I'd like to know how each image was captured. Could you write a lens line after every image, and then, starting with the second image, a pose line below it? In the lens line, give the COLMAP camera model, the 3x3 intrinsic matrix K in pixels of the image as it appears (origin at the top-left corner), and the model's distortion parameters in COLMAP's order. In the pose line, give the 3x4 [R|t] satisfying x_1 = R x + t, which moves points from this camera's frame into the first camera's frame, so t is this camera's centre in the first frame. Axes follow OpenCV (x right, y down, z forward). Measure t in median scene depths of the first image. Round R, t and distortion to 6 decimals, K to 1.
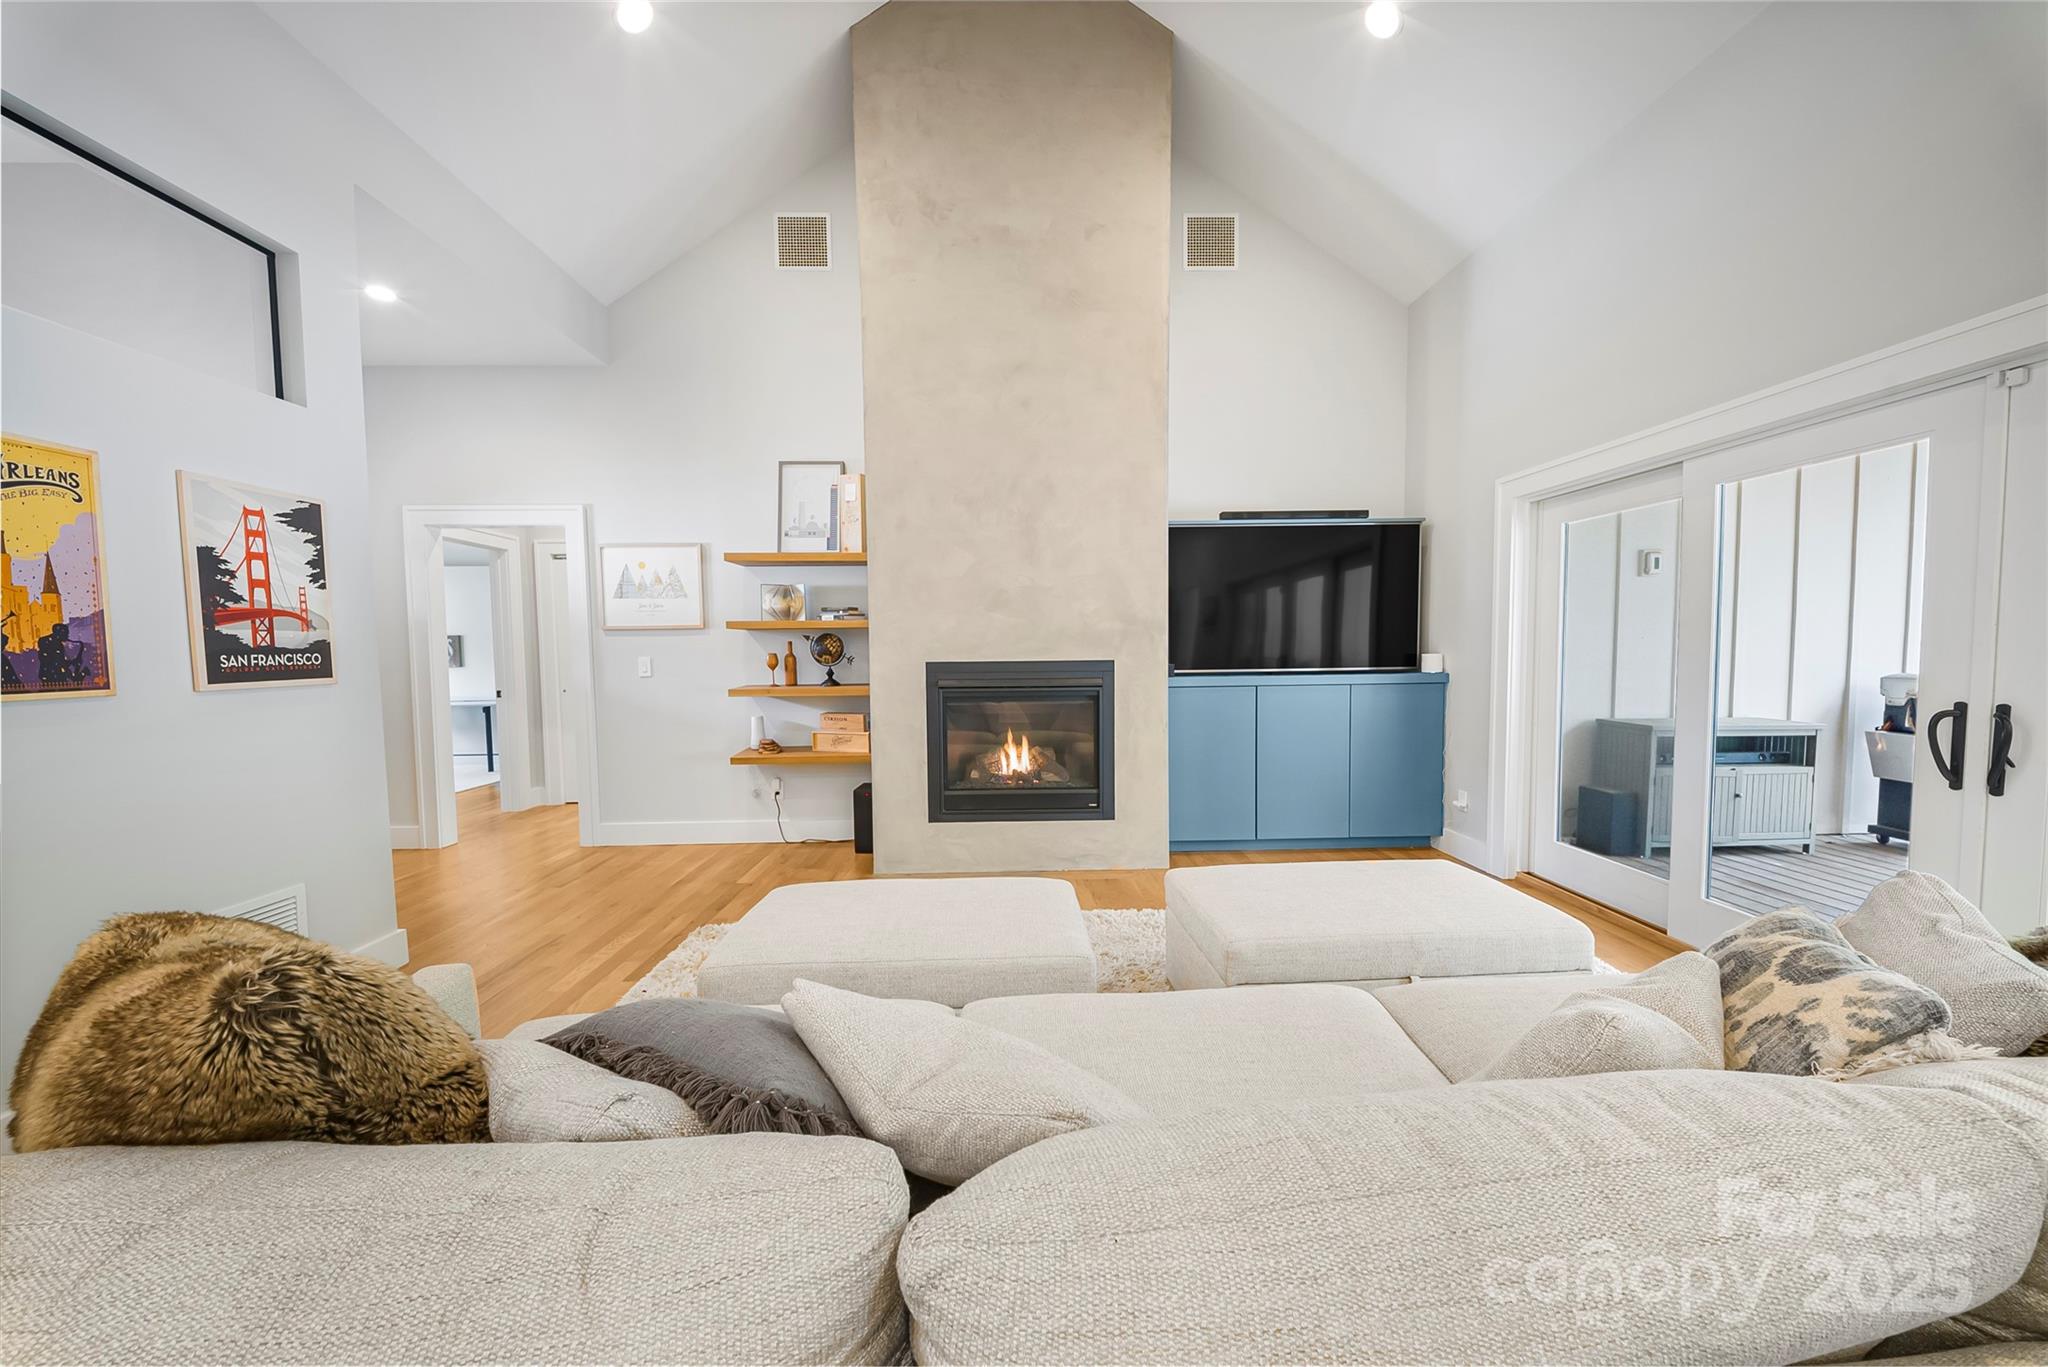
lens RADIAL K [[725.9, 0, 1038.0], [0, 725.9, 686.1], [0, 0, 1]] dist [-0.000258, -0.002231]
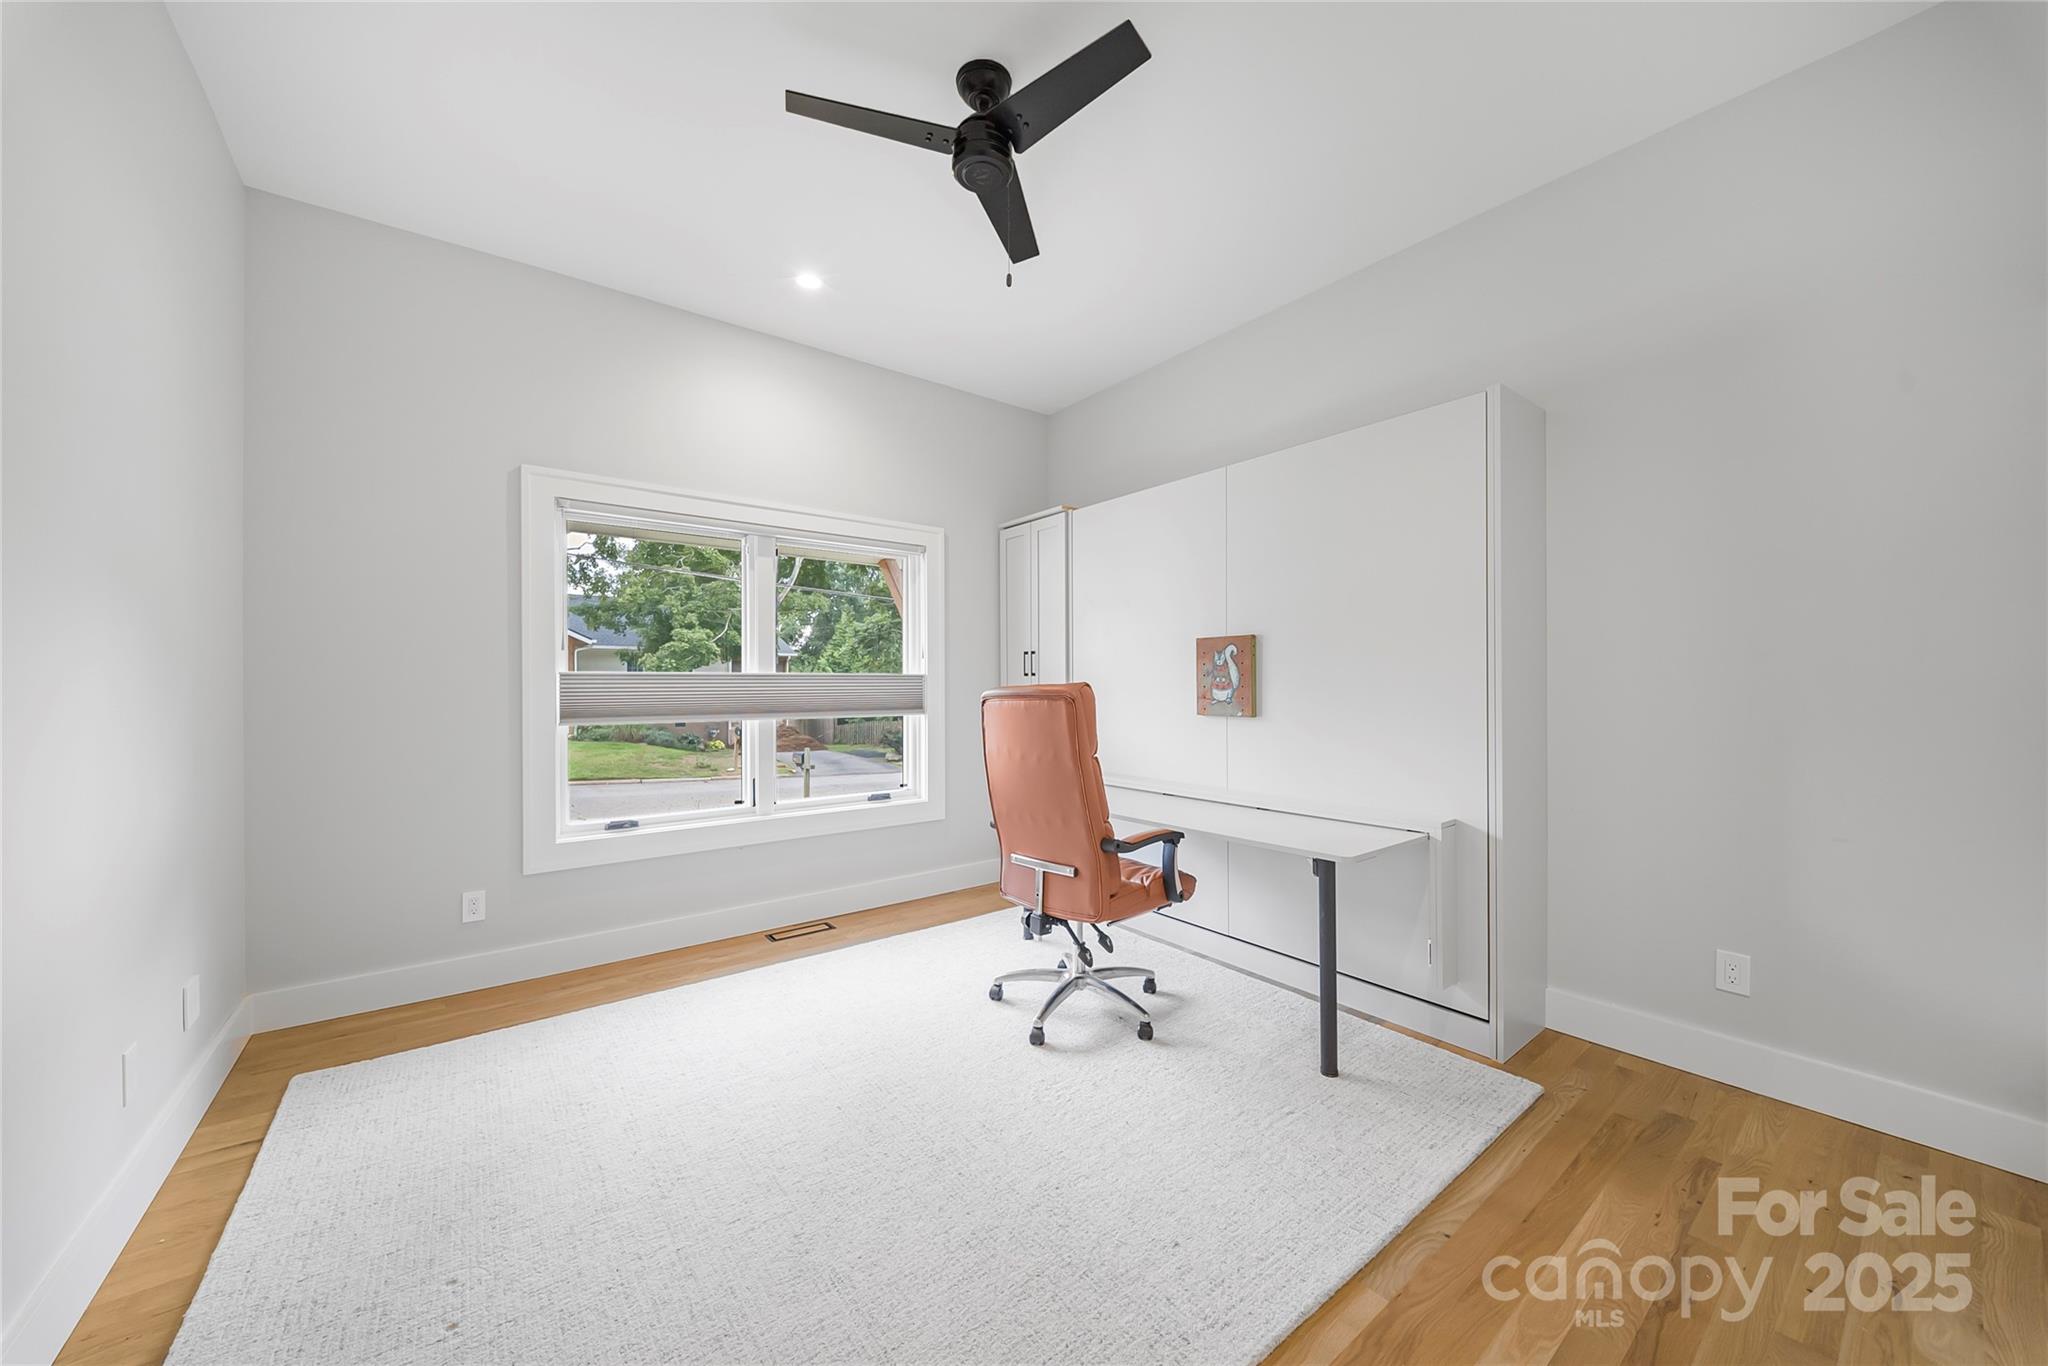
lens RADIAL K [[725.9, 0, 1023.5], [0, 725.9, 678.6], [0, 0, 1]] dist [-0.000258, -0.002231]
pose [[0.586133, 0.004689, -0.810201, -1.734396], [-0.043459, 0.998726, -0.025660, -0.099231], [0.809048, 0.050251, 0.585590, 2.109812]]
